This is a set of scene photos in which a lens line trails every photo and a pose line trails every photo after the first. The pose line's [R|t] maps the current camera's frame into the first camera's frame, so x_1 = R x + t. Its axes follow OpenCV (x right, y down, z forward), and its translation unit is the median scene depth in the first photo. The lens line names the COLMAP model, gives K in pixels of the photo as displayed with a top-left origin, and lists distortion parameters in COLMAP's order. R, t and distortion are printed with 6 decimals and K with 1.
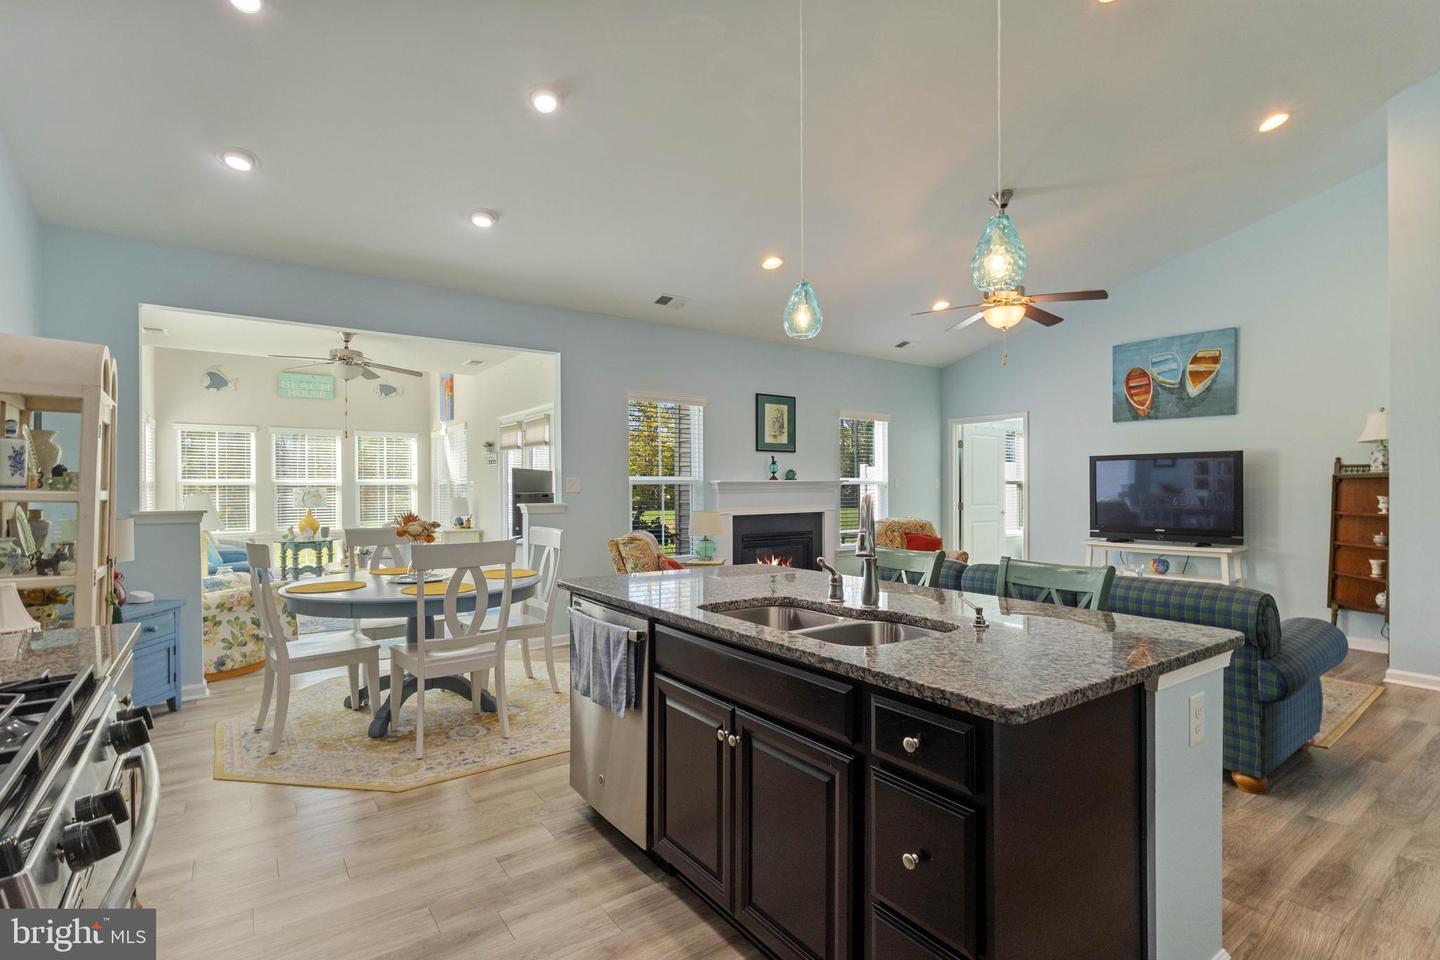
lens RADIAL K [[665.8, 0, 721.8], [0, 665.8, 486.4], [0, 0, 1]] dist [0.001644, 0.000122]
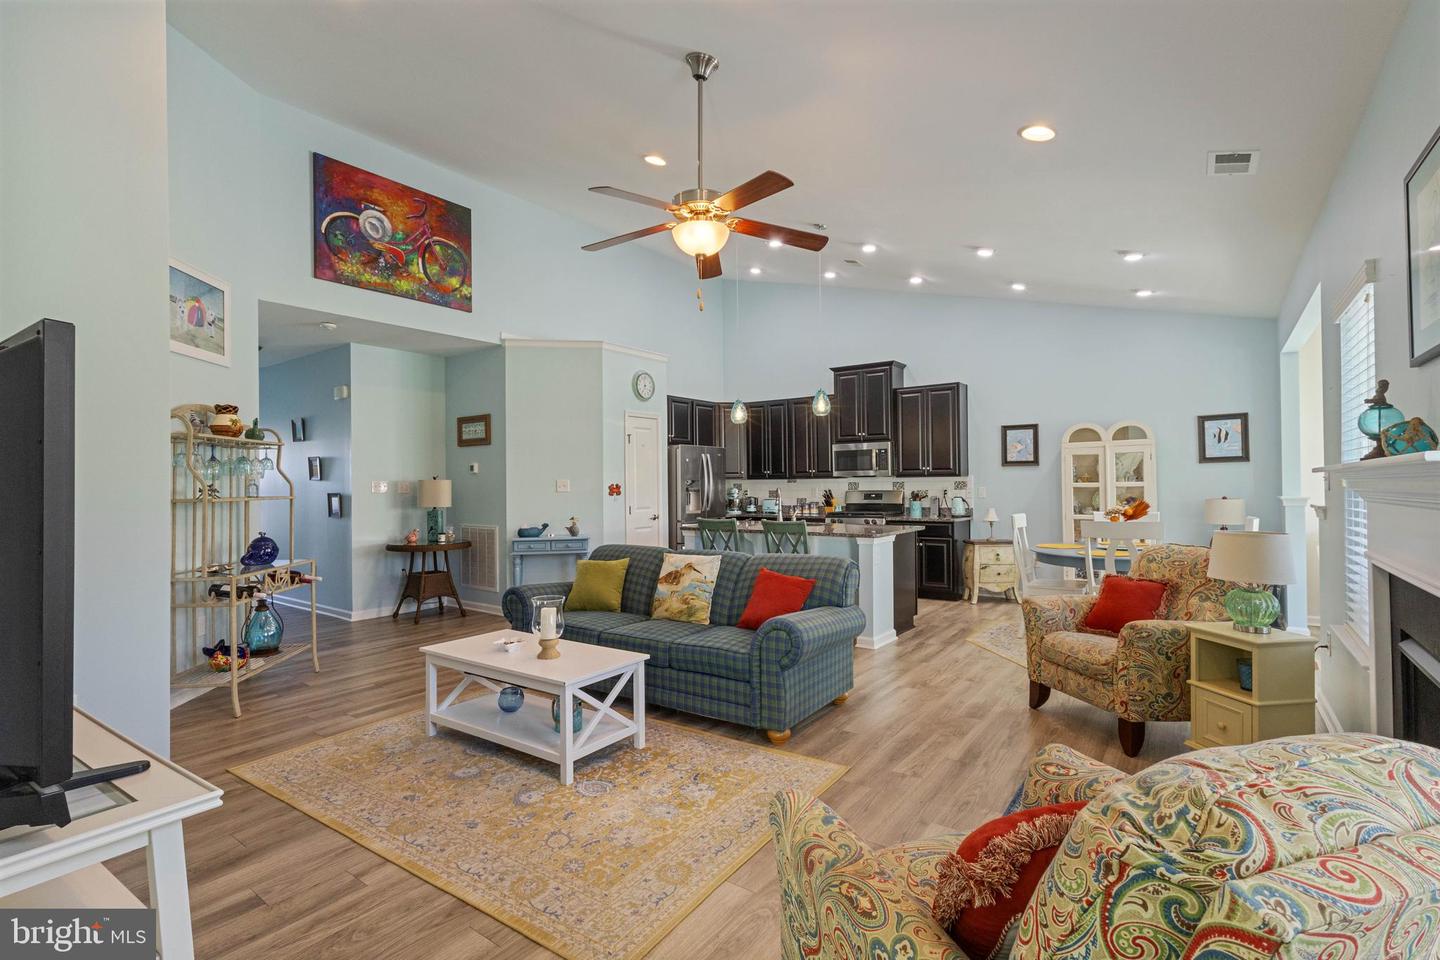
lens RADIAL K [[675.7, 0, 714.6], [0, 675.7, 481.7], [0, 0, 1]] dist [0.002852, 0.000219]
pose [[-0.952221, 0.012192, -0.305167, 0.477810], [0.013396, 0.999909, -0.001851, -0.005273], [0.305117, -0.005850, -0.952297, 1.270706]]
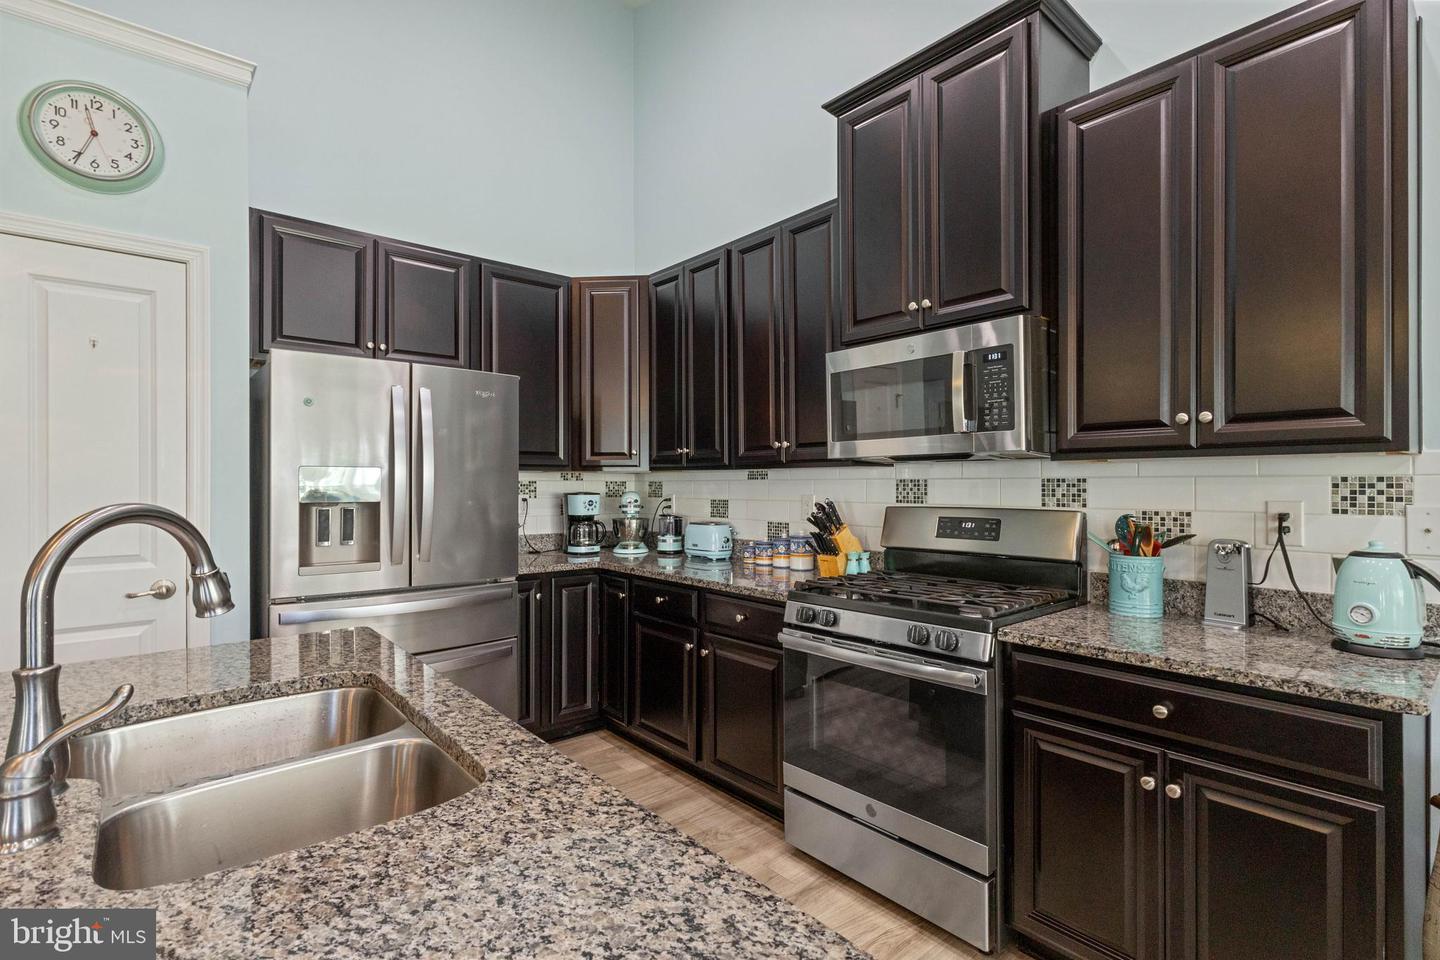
lens RADIAL K [[661.3, 0, 716.1], [0, 661.3, 482.1], [0, 0, 1]] dist [0.001614, 0.000690]
pose [[-0.997464, 0.003516, -0.071080, -0.051012], [0.003778, 0.999987, -0.003546, 0.000059], [0.071067, -0.003805, -0.997464, 0.471833]]
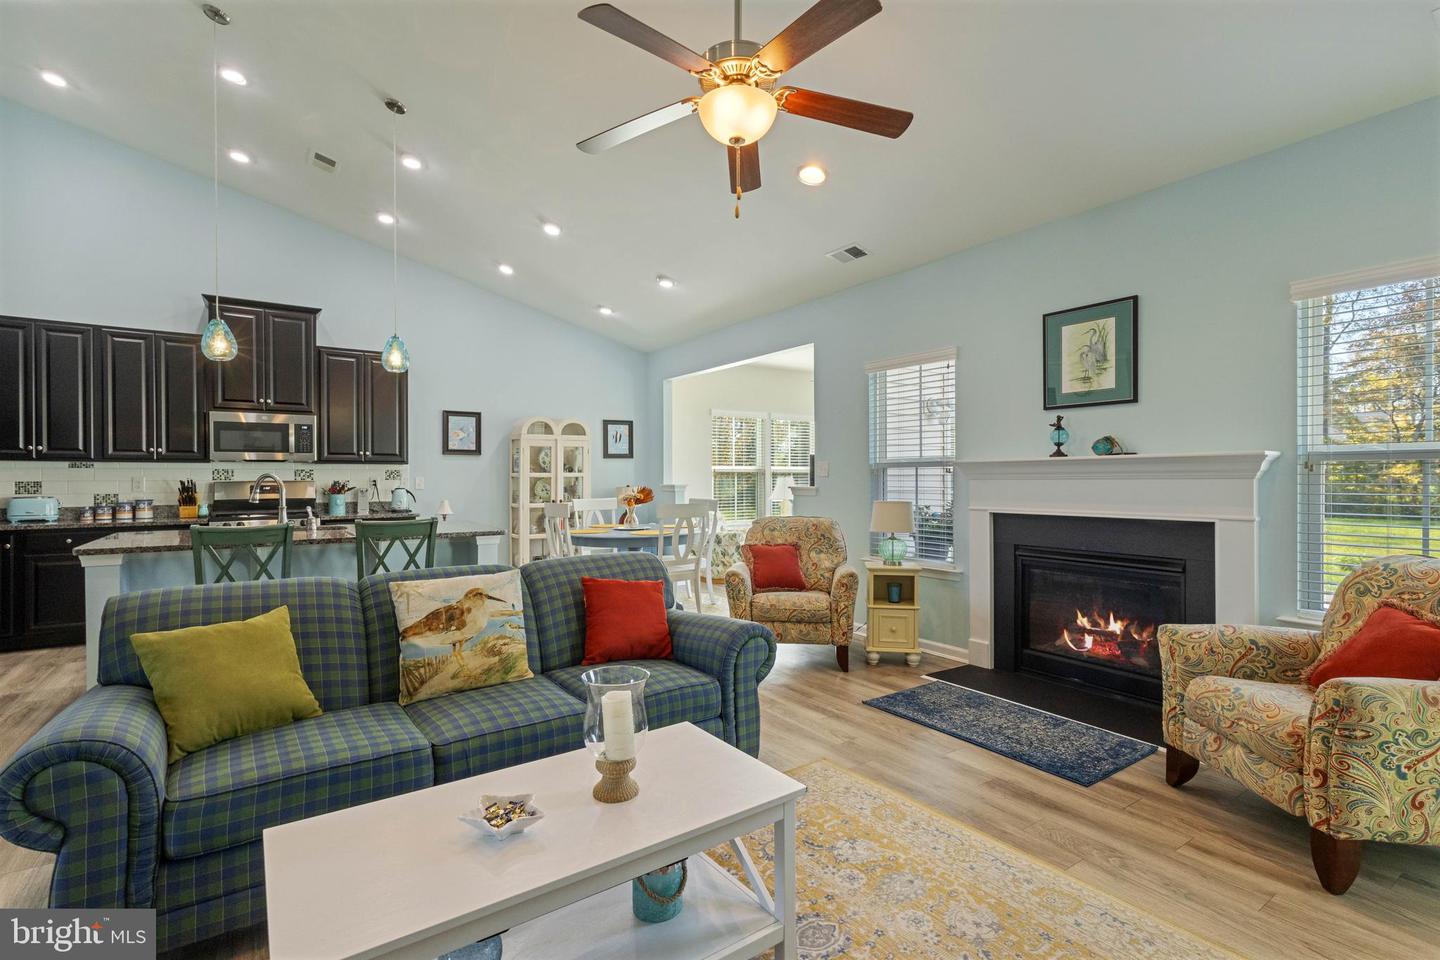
lens RADIAL K [[666.0, 0, 729.2], [0, 666.0, 477.5], [0, 0, 1]] dist [-0.000748, 0.000556]
pose [[-0.013502, 0.003679, -0.999902, 0.702916], [0.000900, 0.999993, 0.003667, 0.005967], [0.999908, -0.000851, -0.013505, 0.765097]]
